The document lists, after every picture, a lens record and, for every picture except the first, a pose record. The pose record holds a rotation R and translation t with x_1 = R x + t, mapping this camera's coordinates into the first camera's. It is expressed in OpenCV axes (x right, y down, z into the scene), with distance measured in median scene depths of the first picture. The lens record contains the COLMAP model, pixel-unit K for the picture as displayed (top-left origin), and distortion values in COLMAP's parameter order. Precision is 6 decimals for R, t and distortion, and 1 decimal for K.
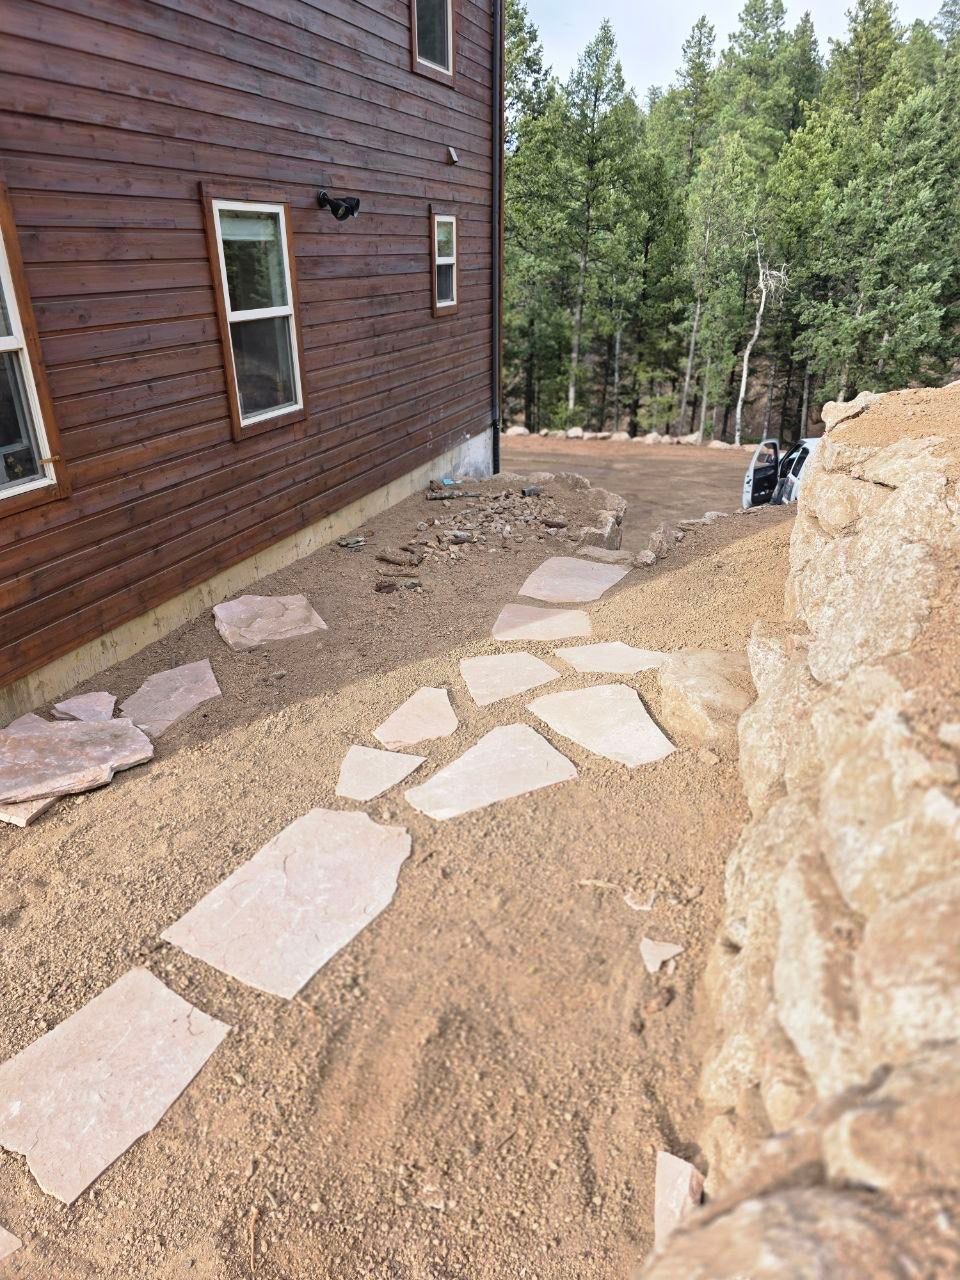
lens RADIAL K [[822.5, 0, 480.0], [0, 822.5, 640.0], [0, 0, 1]] dist [0.000276, -0.000467]
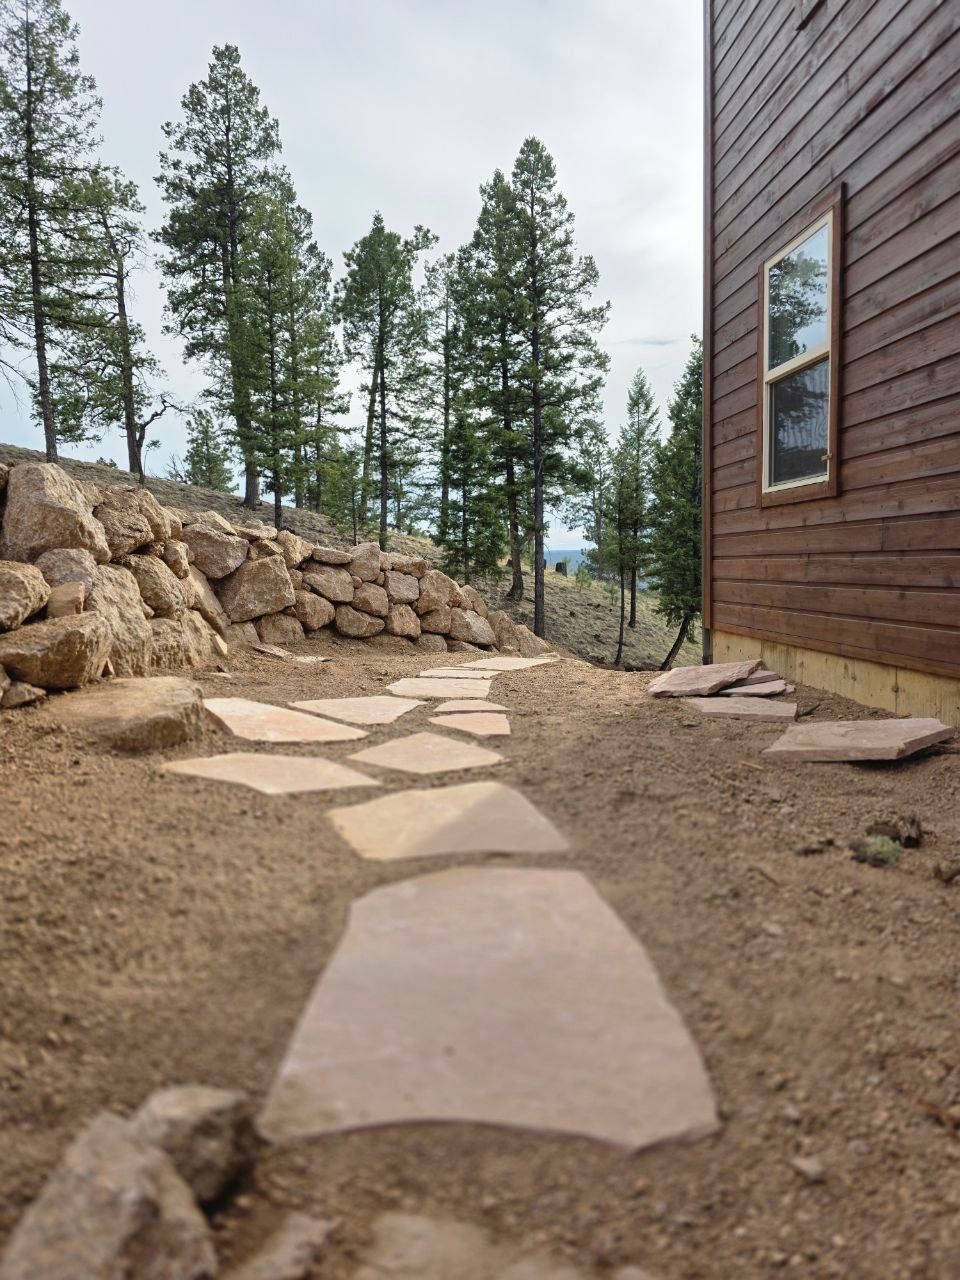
lens RADIAL K [[822.5, 0, 480.0], [0, 822.5, 640.0], [0, 0, 1]] dist [0.000276, -0.000467]
pose [[-0.896134, 0.077976, -0.436878, 0.322932], [-0.150548, 0.872650, 0.464562, -0.421971], [0.417467, 0.482081, -0.770272, 1.680770]]
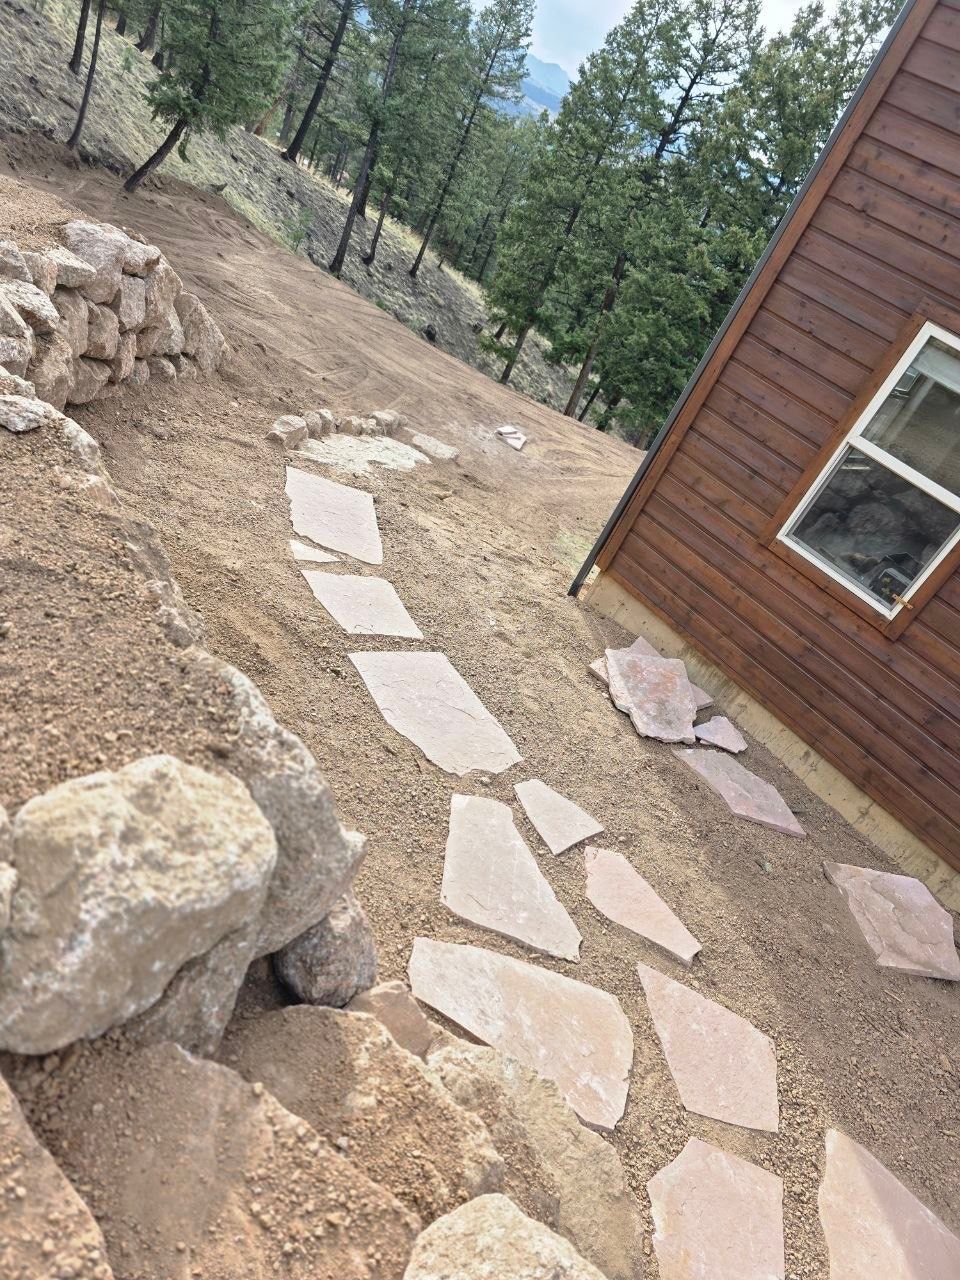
lens RADIAL K [[822.5, 0, 480.0], [0, 822.5, 640.0], [0, 0, 1]] dist [0.000276, -0.000467]
pose [[-0.411435, 0.367054, -0.834262, 0.608558], [-0.697975, 0.461745, 0.547378, -0.389530], [0.586133, 0.807504, 0.066217, 0.627909]]
